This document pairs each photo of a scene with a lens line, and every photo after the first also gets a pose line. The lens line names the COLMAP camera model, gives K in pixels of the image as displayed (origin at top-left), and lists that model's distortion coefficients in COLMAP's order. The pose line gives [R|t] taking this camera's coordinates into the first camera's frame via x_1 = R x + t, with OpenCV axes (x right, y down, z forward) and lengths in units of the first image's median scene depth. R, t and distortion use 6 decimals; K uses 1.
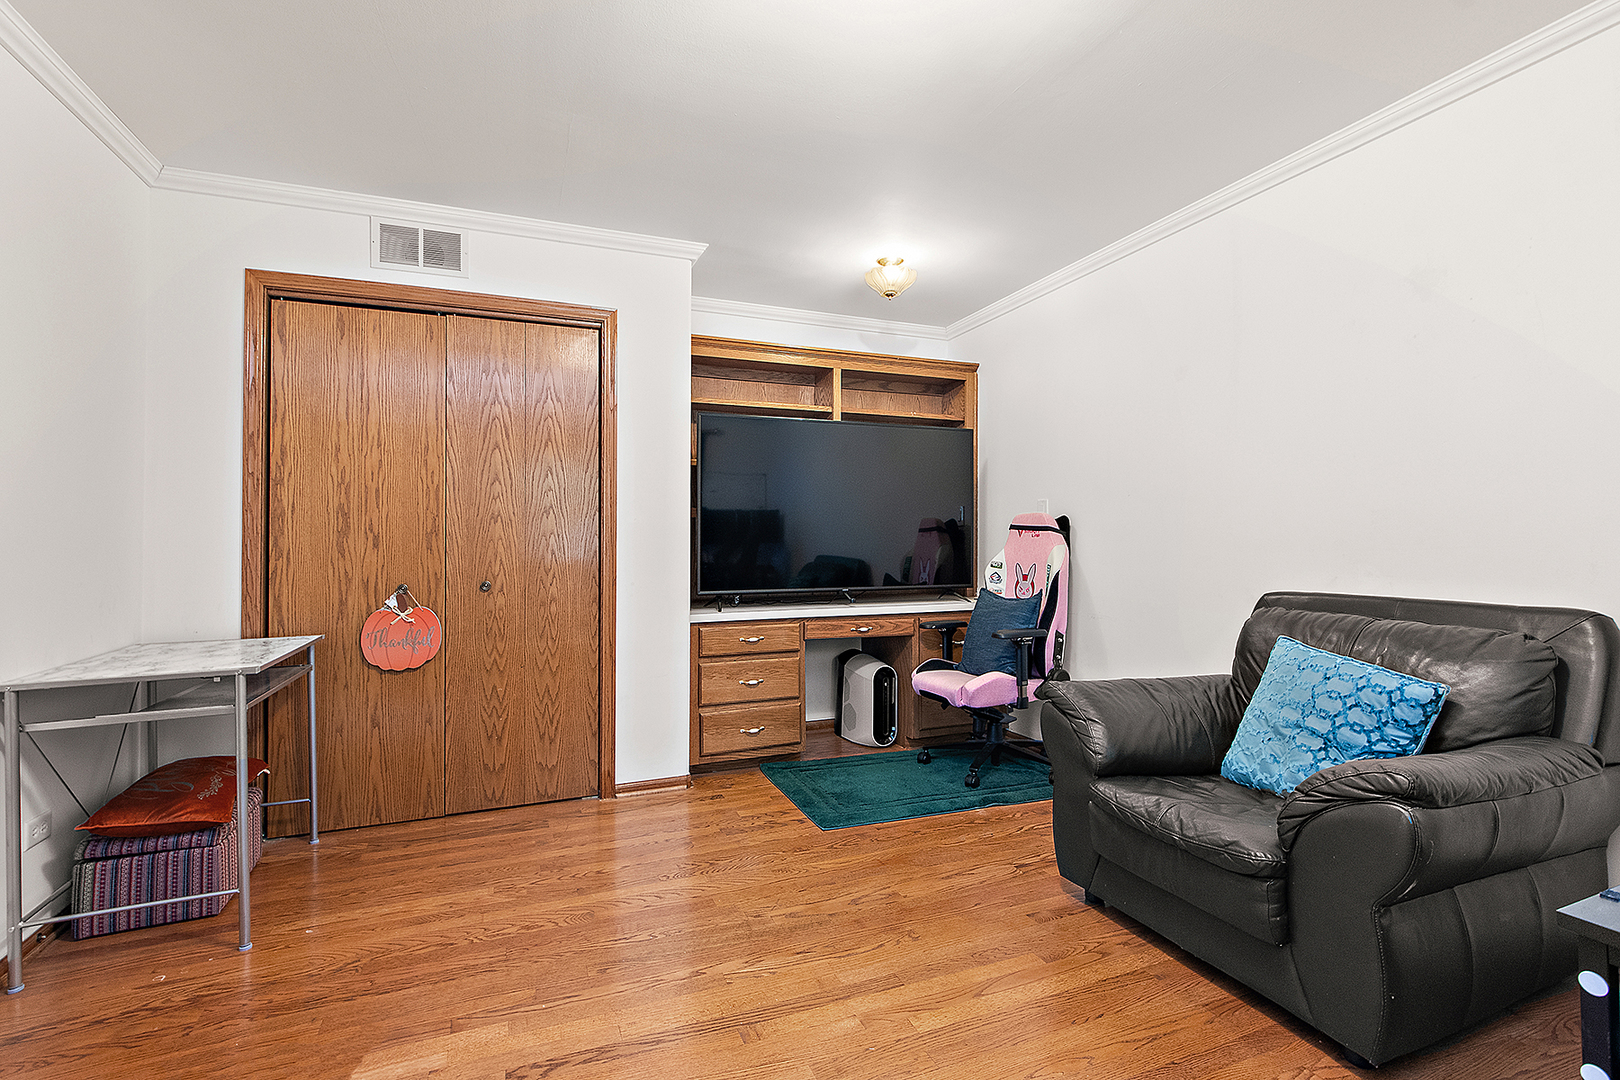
lens RADIAL K [[754.0, 0, 804.9], [0, 754.0, 528.4], [0, 0, 1]] dist [-0.001070, -0.000439]
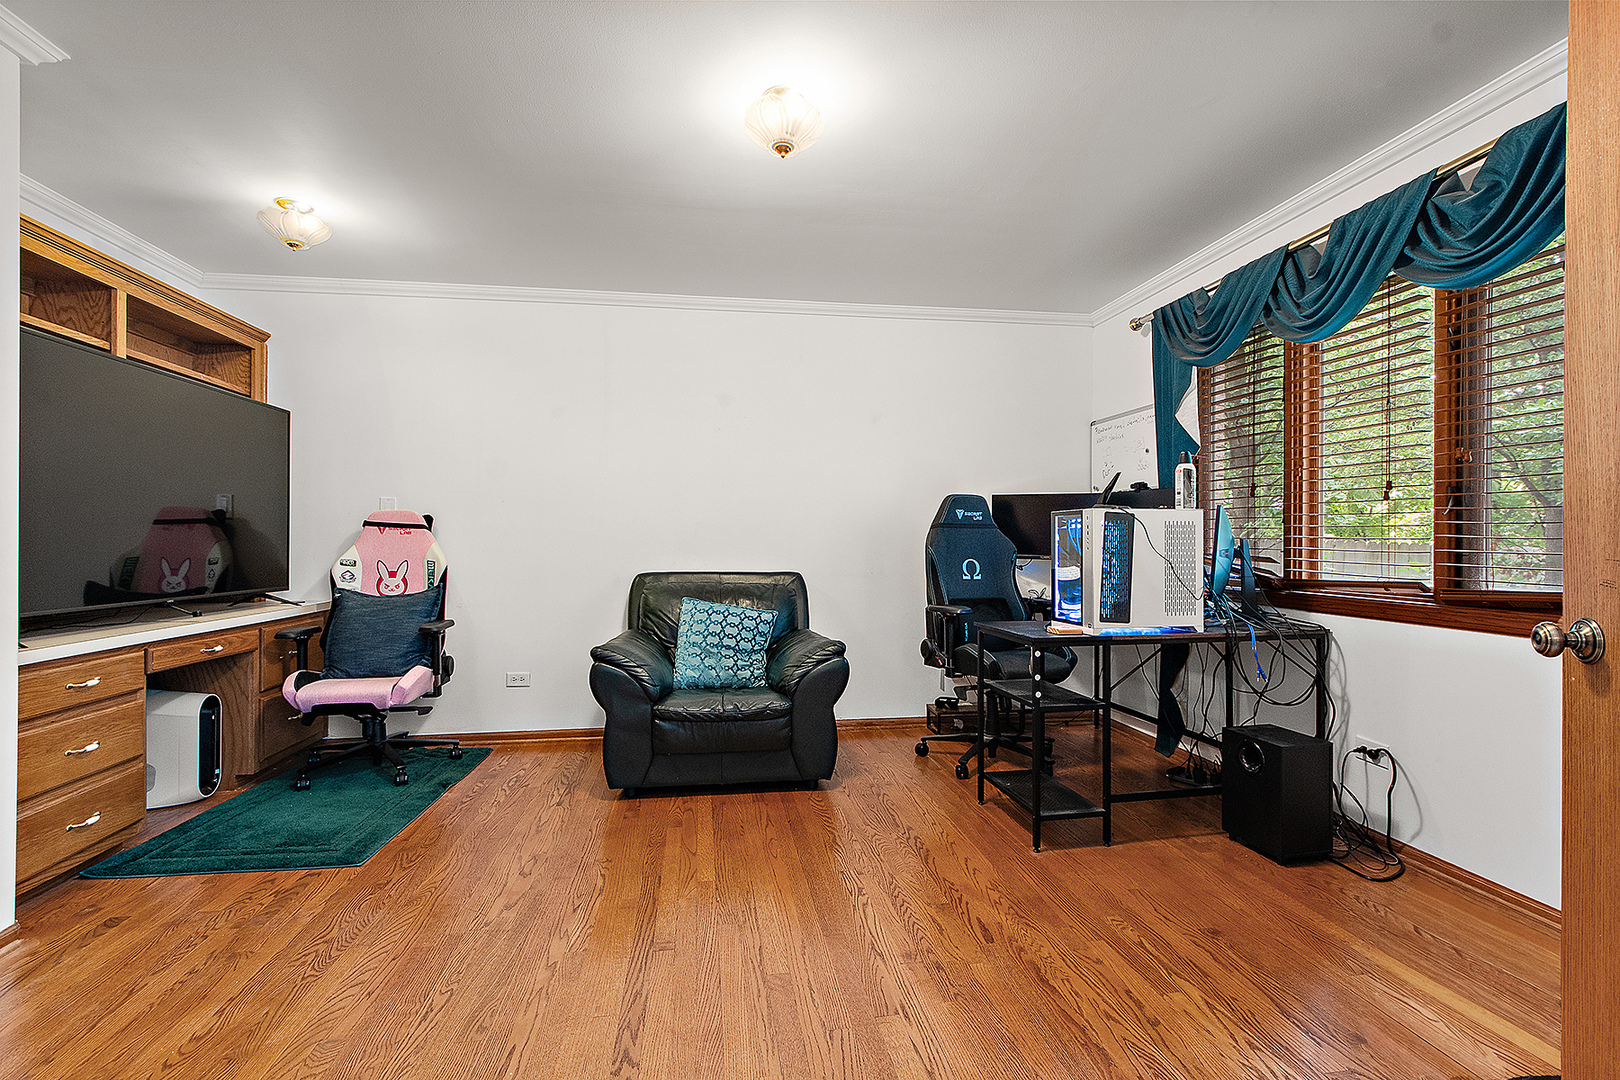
lens RADIAL K [[721.6, 0, 806.5], [0, 721.6, 539.1], [0, 0, 1]] dist [0.002073, -0.000102]
pose [[0.226501, 0.010713, 0.973952, -0.525252], [-0.022228, 0.999736, -0.005828, 0.011380], [-0.973757, -0.020329, 0.226680, 0.243015]]
